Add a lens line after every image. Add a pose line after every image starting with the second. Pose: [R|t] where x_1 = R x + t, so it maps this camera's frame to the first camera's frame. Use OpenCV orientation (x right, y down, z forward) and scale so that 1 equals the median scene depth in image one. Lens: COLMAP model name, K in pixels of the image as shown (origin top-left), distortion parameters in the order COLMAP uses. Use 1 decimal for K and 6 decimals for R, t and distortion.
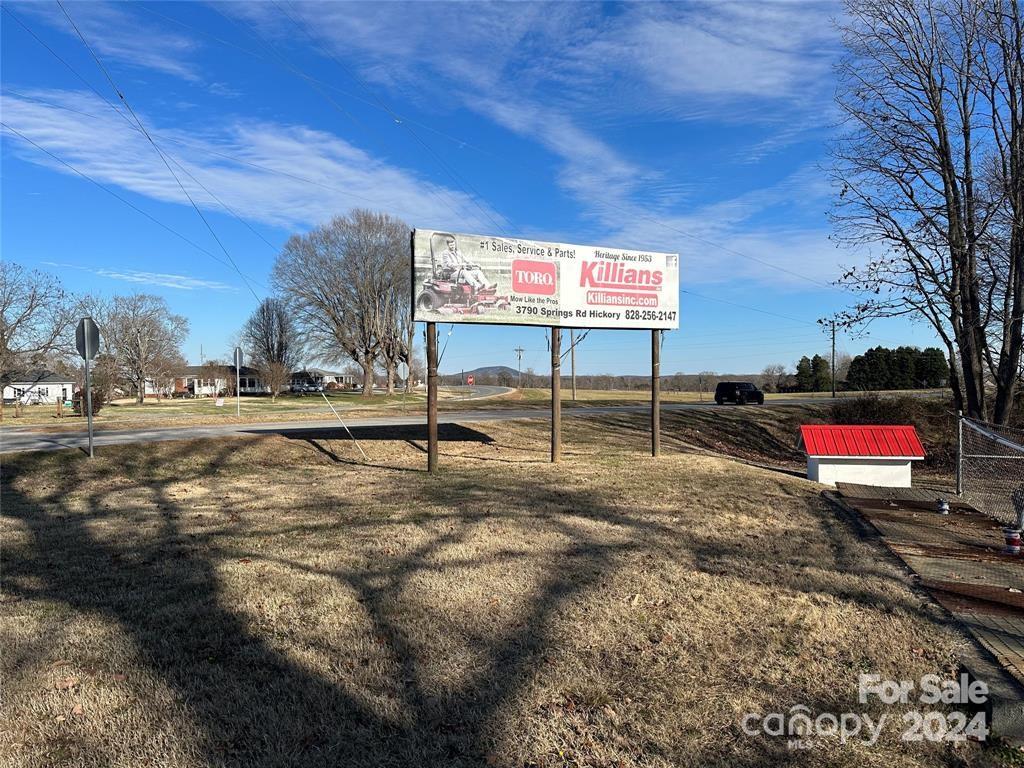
lens RADIAL K [[718.9, 0, 512.5], [0, 718.9, 393.4], [0, 0, 1]] dist [-0.008954, -0.009236]
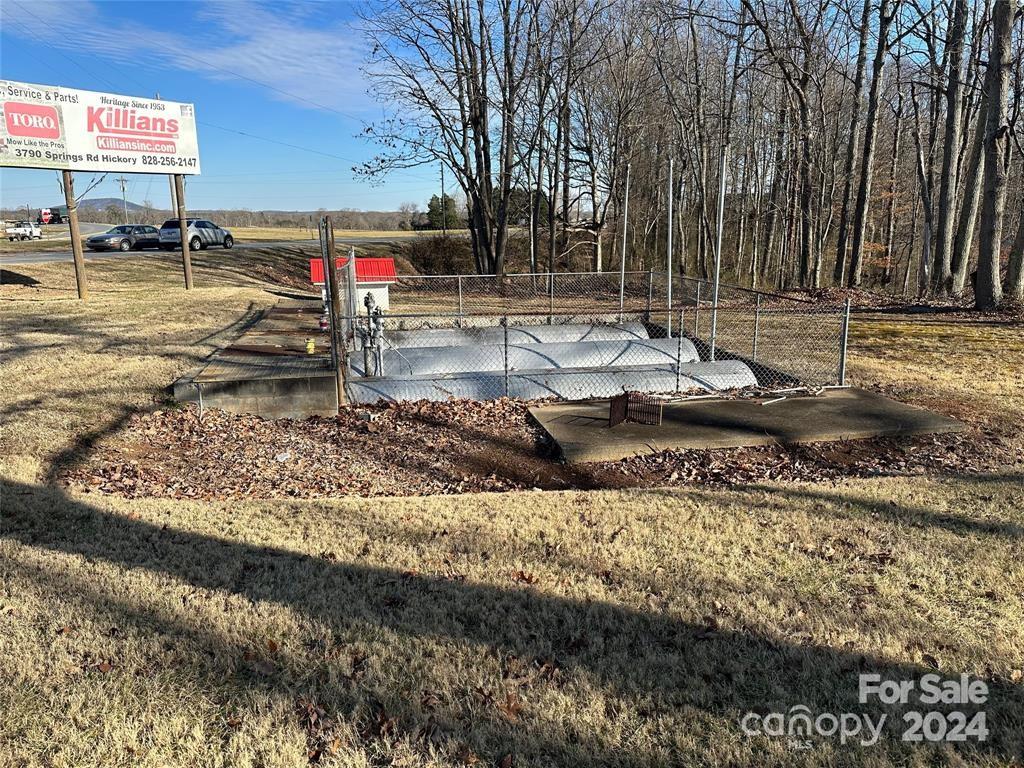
lens RADIAL K [[718.9, 0, 533.7], [0, 718.9, 402.2], [0, 0, 1]] dist [-0.008954, -0.009236]
pose [[0.876409, -0.112725, 0.468189, 0.128468], [0.000961, 0.972625, 0.232379, -0.003478], [-0.481567, -0.203209, 0.852525, -0.290823]]
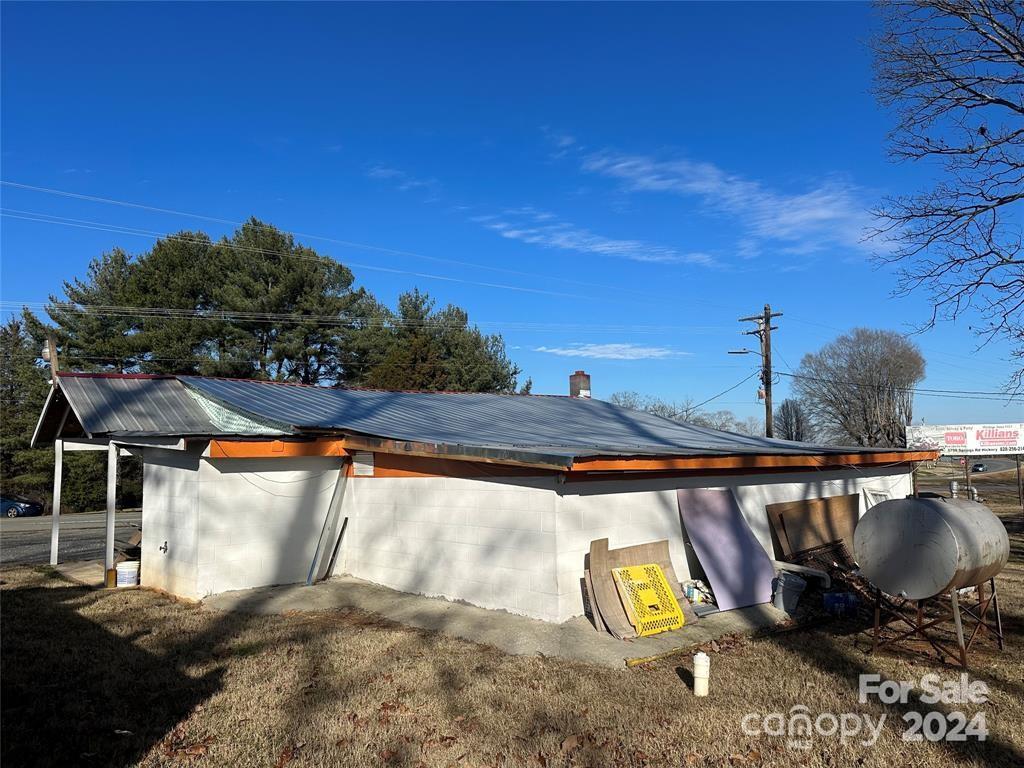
lens RADIAL K [[718.9, 0, 516.1], [0, 718.9, 388.0], [0, 0, 1]] dist [-0.008954, -0.009236]
pose [[0.798889, -0.066580, -0.597782, 0.315189], [0.002560, 0.994222, -0.107315, -0.059197], [0.601473, 0.084203, 0.794443, -2.043822]]
